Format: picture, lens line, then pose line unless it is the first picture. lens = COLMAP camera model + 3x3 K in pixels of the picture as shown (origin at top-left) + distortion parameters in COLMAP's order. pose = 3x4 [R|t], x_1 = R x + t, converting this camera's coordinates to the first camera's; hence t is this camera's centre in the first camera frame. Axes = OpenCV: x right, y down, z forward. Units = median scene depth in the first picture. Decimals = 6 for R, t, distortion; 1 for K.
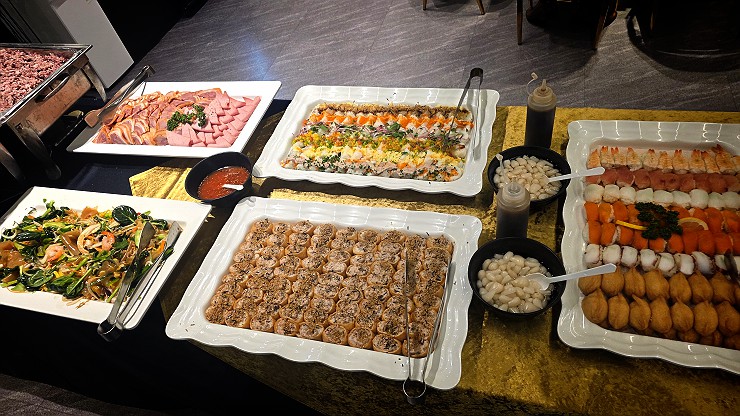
lens RADIAL K [[485.1, 0, 371.9], [0, 485.1, 207.8], [0, 0, 1]] dist [0.036159, -0.006733]
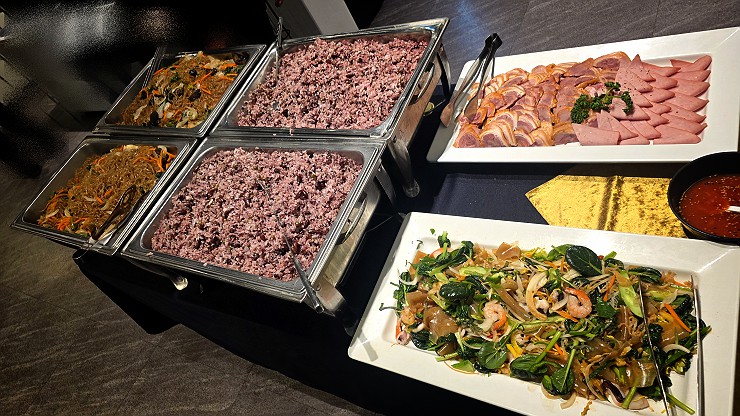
lens RADIAL K [[485.1, 0, 368.4], [0, 485.1, 208.4], [0, 0, 1]] dist [0.036159, -0.006733]
pose [[0.952141, -0.038252, -0.303257, -0.580285], [0.067332, 0.994016, 0.086020, -0.137575], [0.298152, -0.102322, 0.949018, 0.262210]]
